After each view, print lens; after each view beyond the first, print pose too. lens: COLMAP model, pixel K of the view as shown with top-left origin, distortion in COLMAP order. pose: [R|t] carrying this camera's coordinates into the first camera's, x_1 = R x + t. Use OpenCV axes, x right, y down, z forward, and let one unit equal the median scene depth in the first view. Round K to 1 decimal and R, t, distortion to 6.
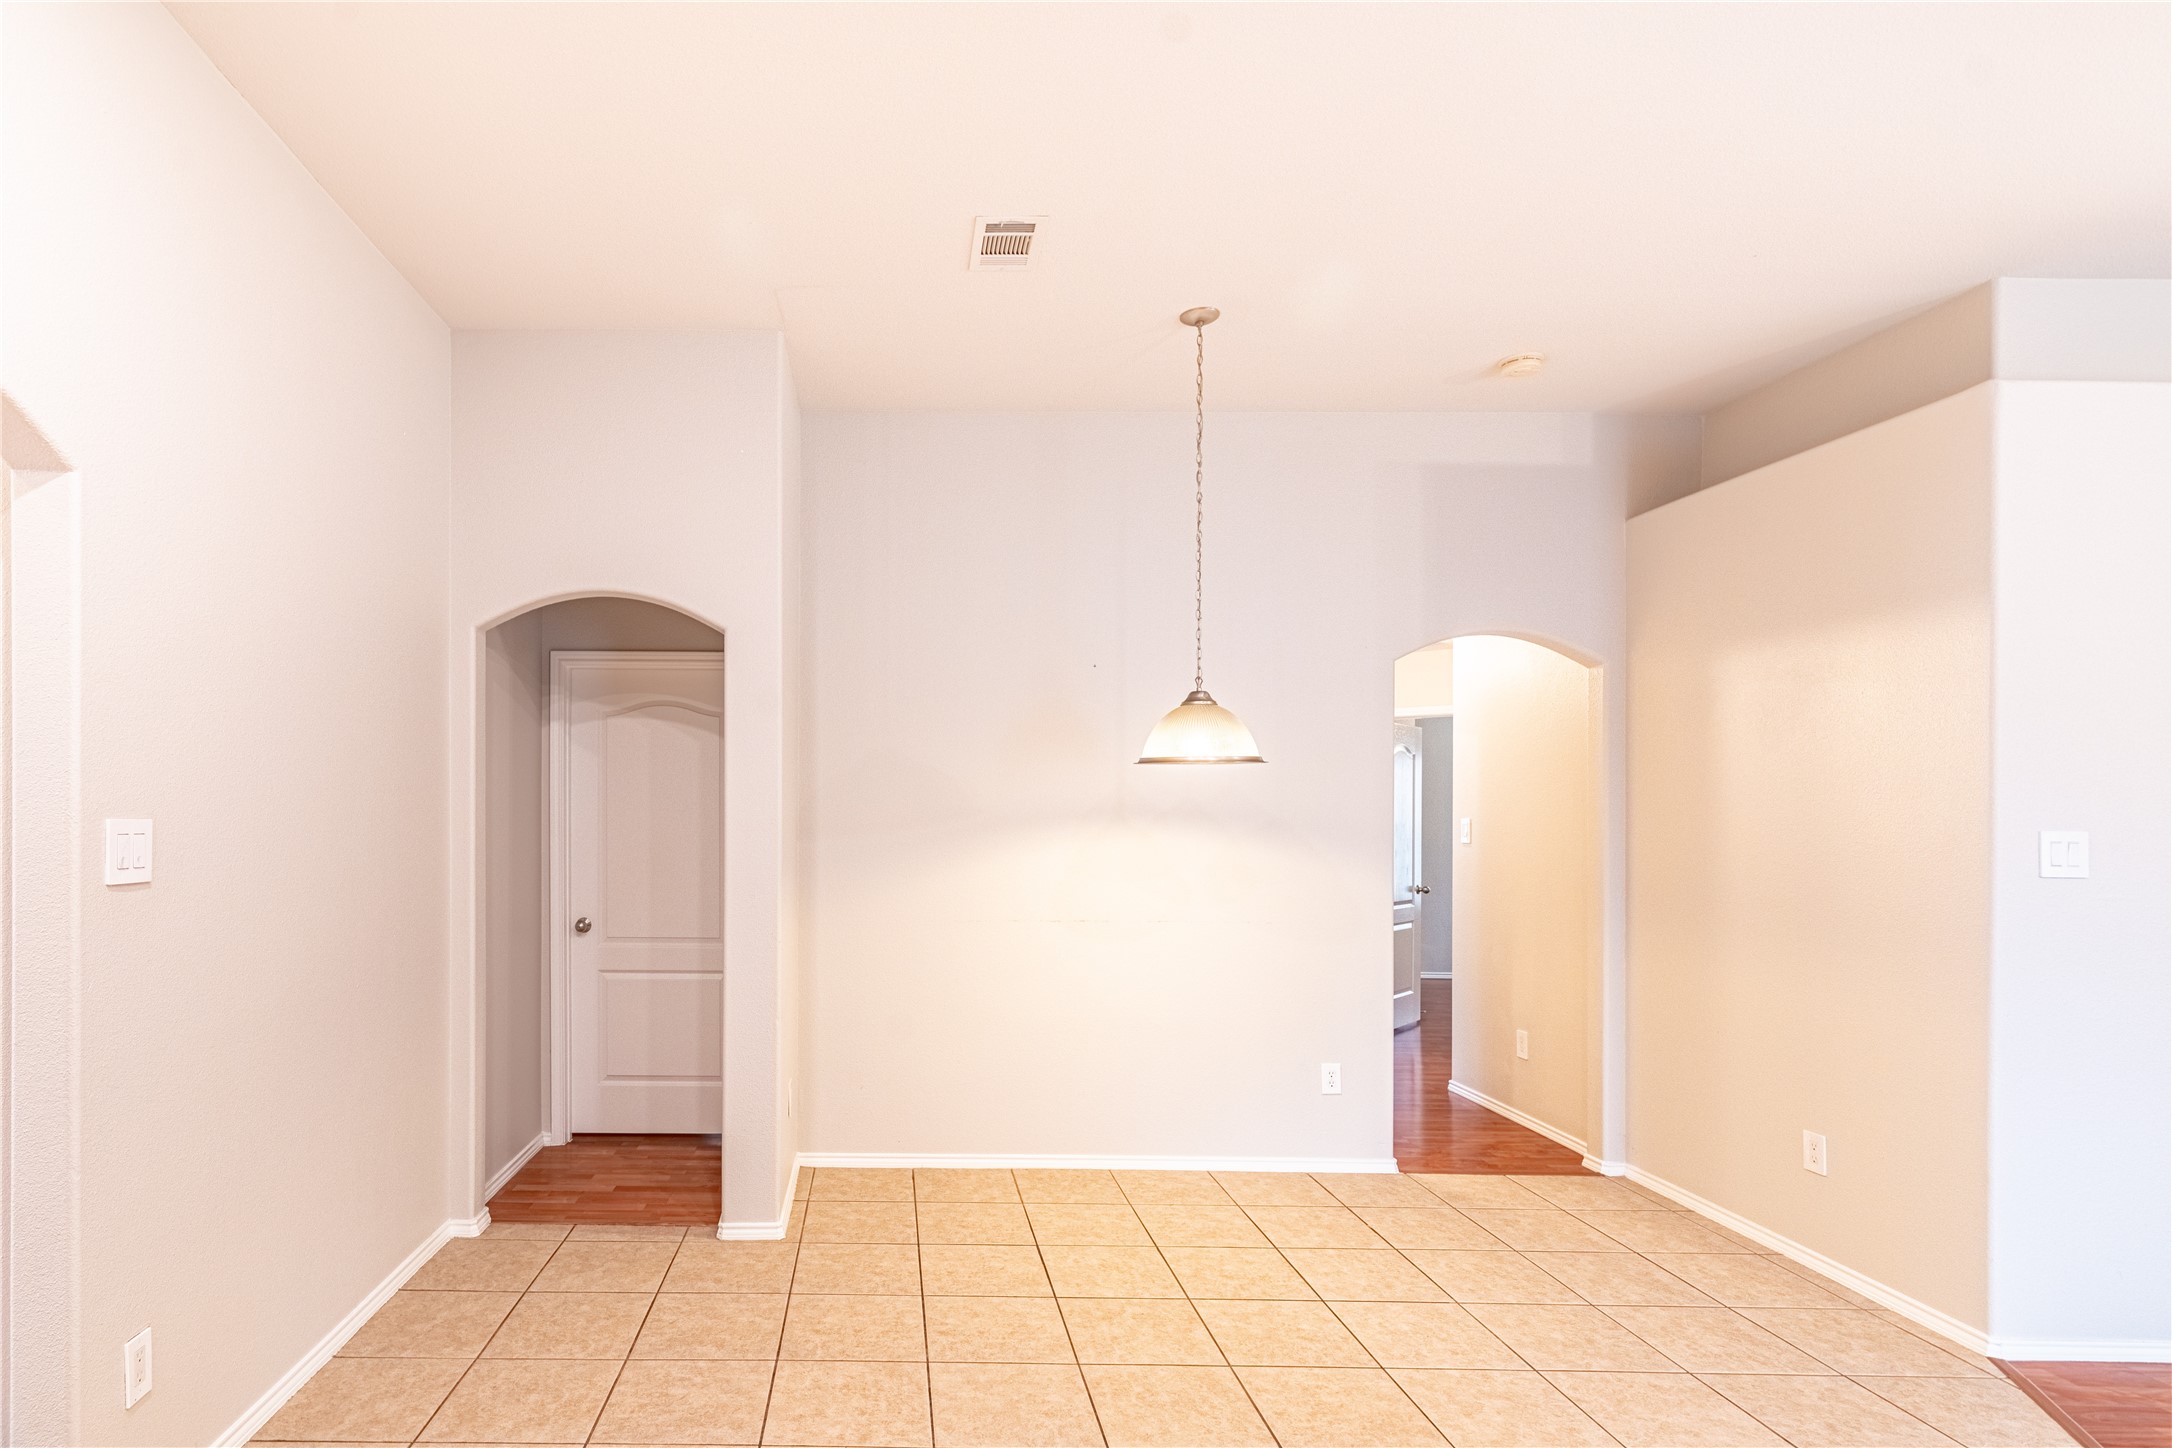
lens RADIAL K [[1081.2, 0, 1017.0], [0, 1081.2, 813.4], [0, 0, 1]] dist [0.000523, 0.000332]
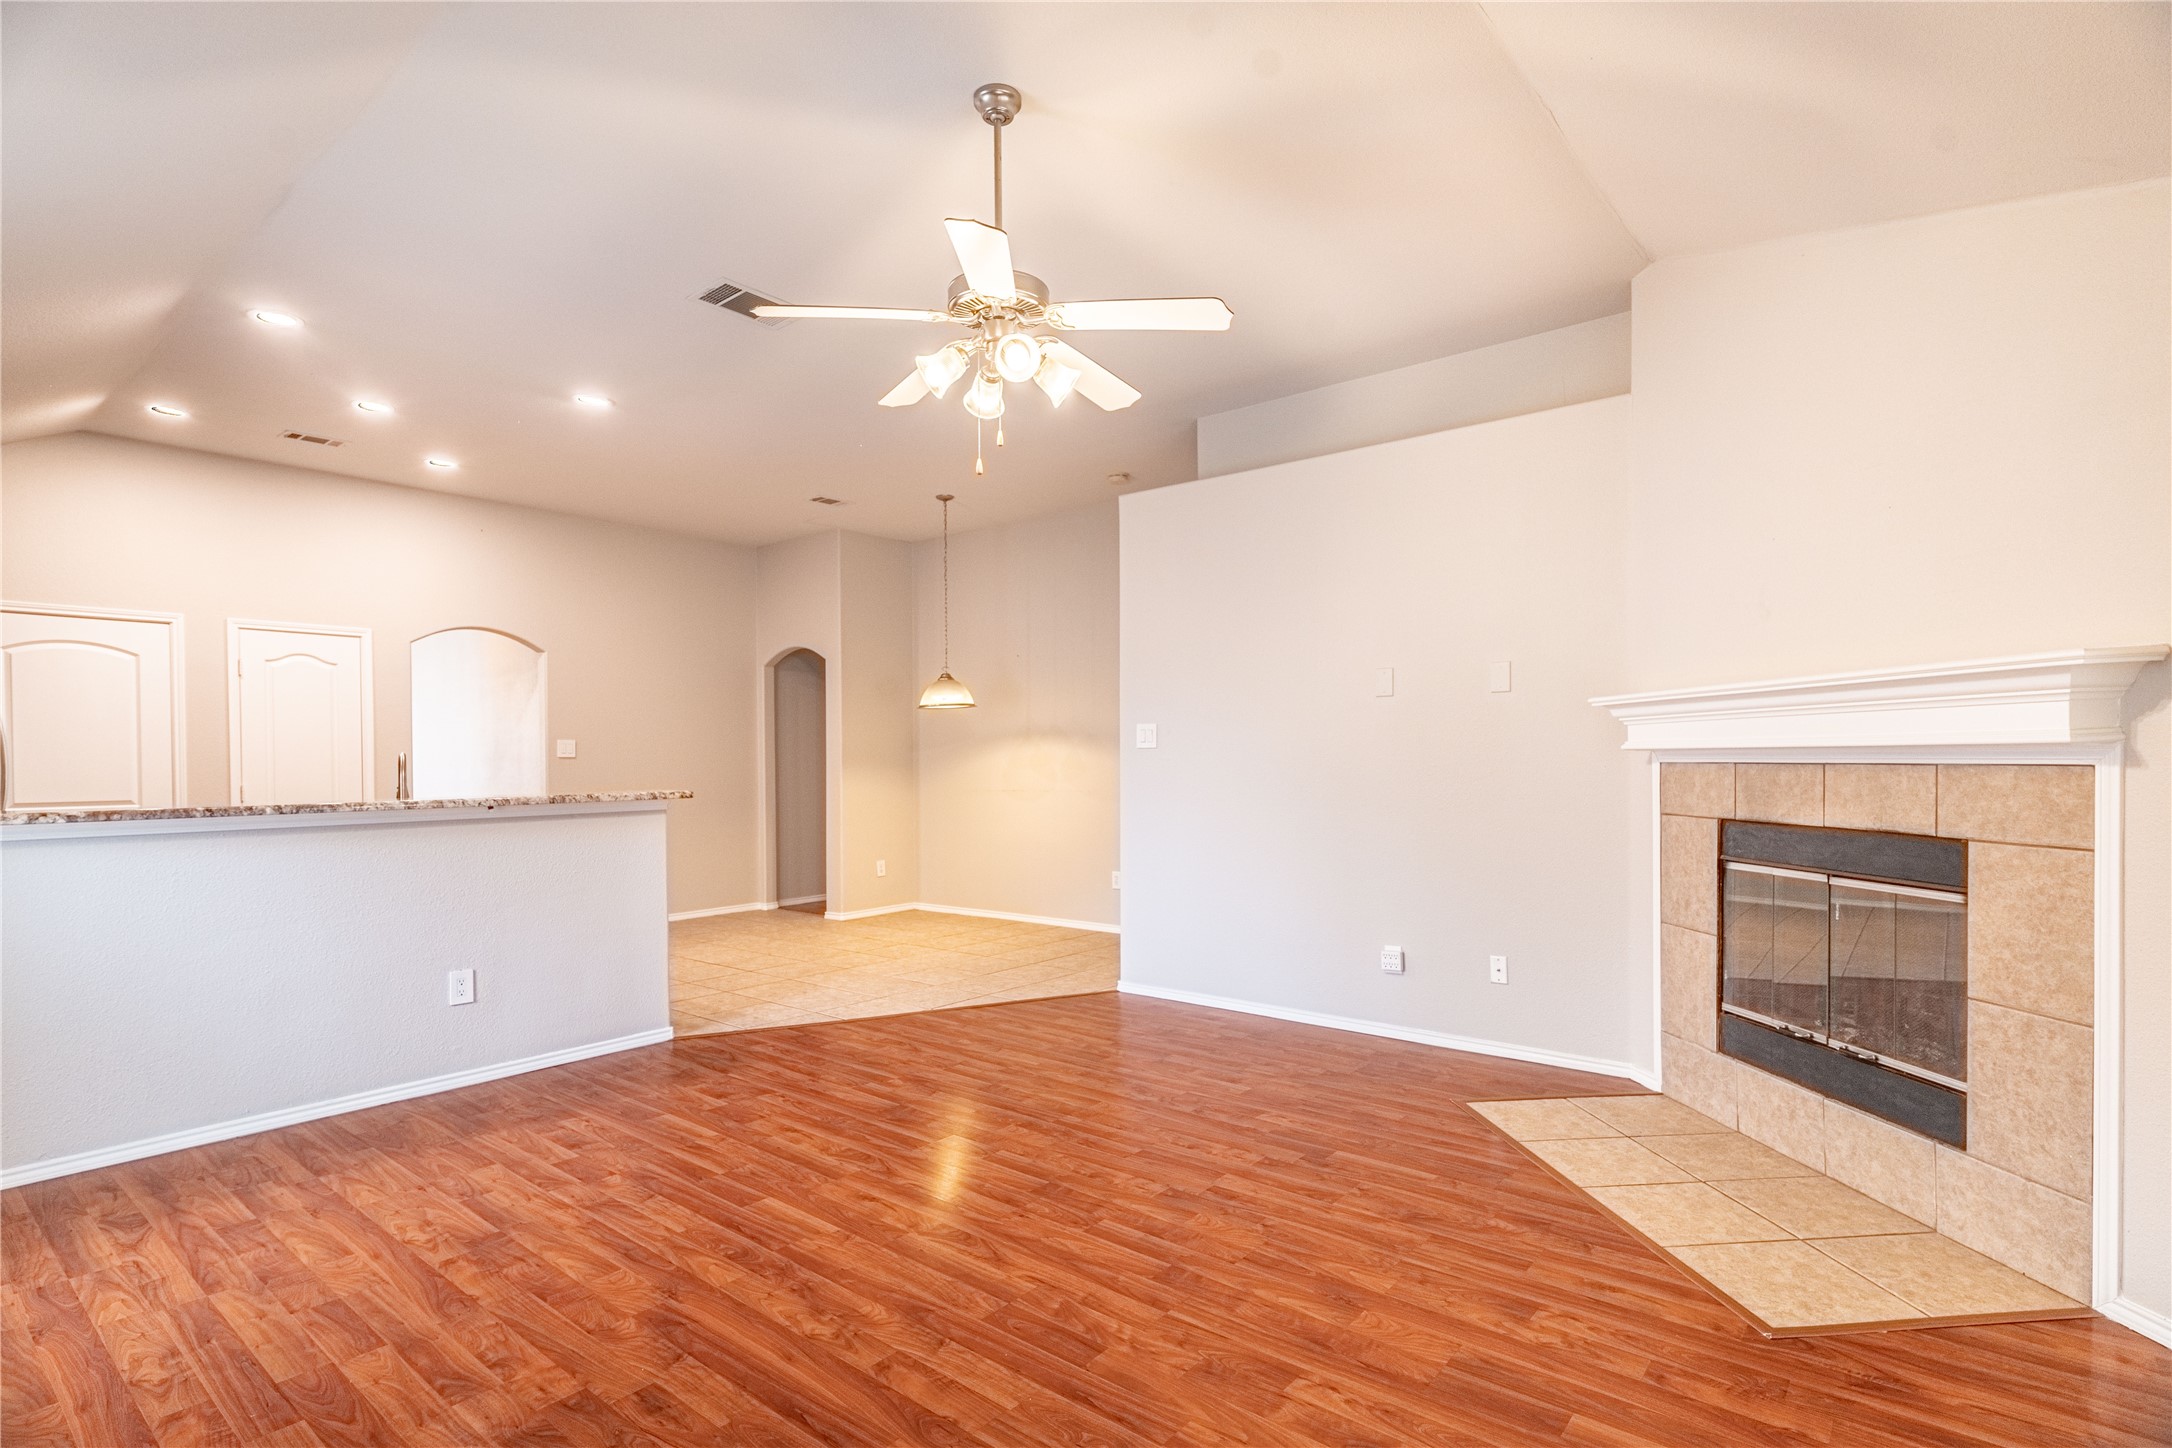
lens RADIAL K [[1095.6, 0, 1080.6], [0, 1095.6, 768.9], [0, 0, 1]] dist [0.000039, 0.000420]
pose [[0.744866, -0.013384, -0.667080, 1.778160], [0.020463, 0.999787, 0.002789, 0.072366], [0.666900, -0.015728, 0.744981, -0.430557]]
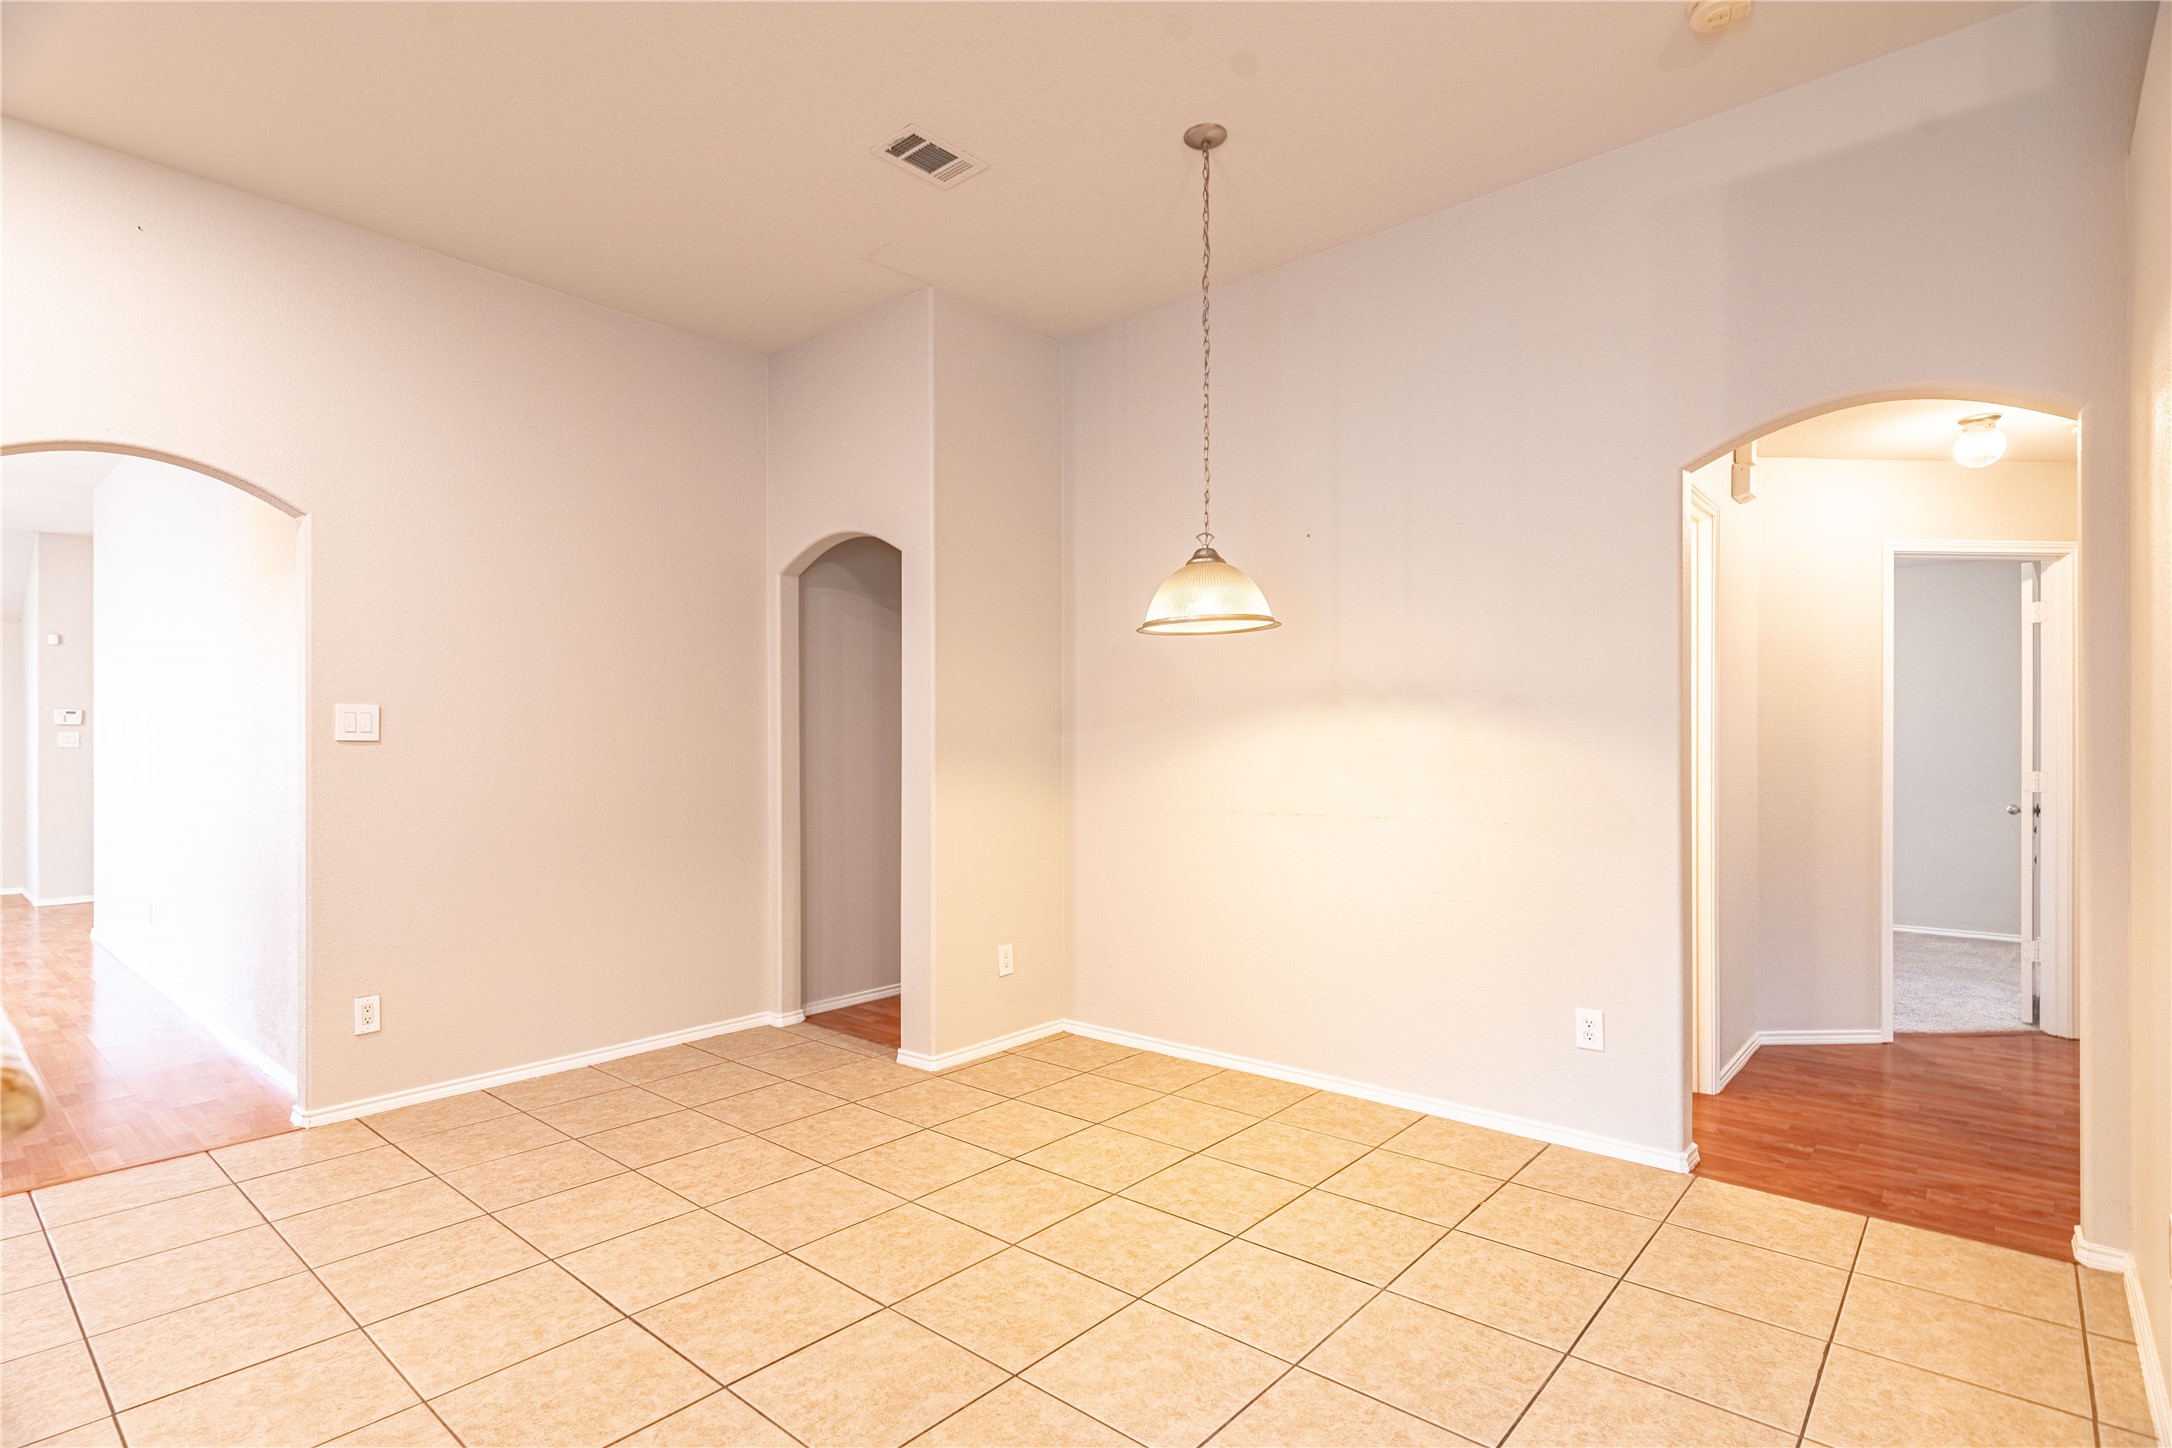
lens RADIAL K [[1089.6, 0, 1117.9], [0, 1089.6, 747.8], [0, 0, 1]] dist [0.001296, -0.000044]
pose [[0.754284, -0.014591, -0.656386, 0.700860], [0.015580, 0.999869, -0.004322, 0.056110], [0.656363, -0.006966, 0.754413, 0.253964]]
